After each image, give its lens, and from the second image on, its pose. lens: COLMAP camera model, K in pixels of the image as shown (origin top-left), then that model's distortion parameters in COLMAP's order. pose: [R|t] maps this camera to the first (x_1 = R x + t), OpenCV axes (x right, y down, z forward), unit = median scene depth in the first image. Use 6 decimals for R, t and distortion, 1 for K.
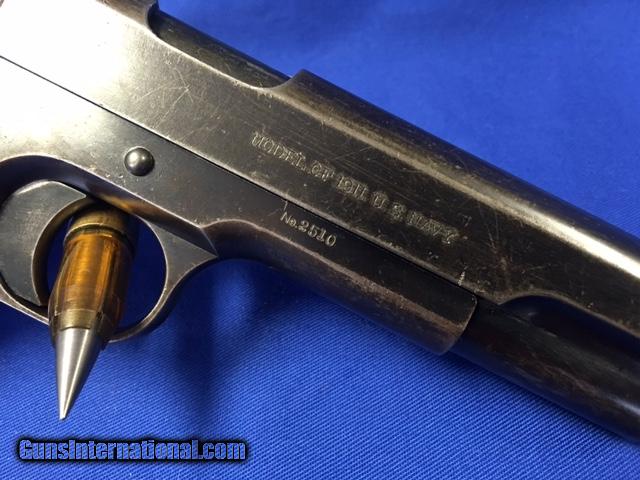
lens RADIAL K [[572.0, 0, 320.0], [0, 572.0, 240.0], [0, 0, 1]] dist [0.139949, -0.248772]
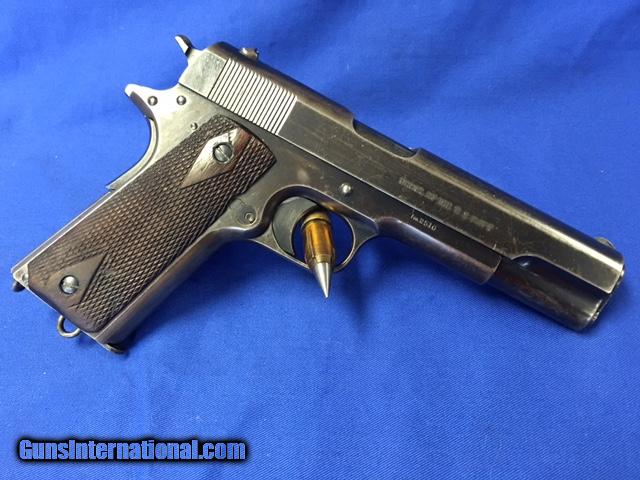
lens RADIAL K [[572.0, 0, 320.0], [0, 572.0, 240.0], [0, 0, 1]] dist [0.139949, -0.248772]
pose [[0.999445, 0.028368, -0.017448, -0.372278], [-0.028601, 0.999504, -0.013213, 0.087359], [0.017065, 0.013705, 0.999760, -1.181985]]
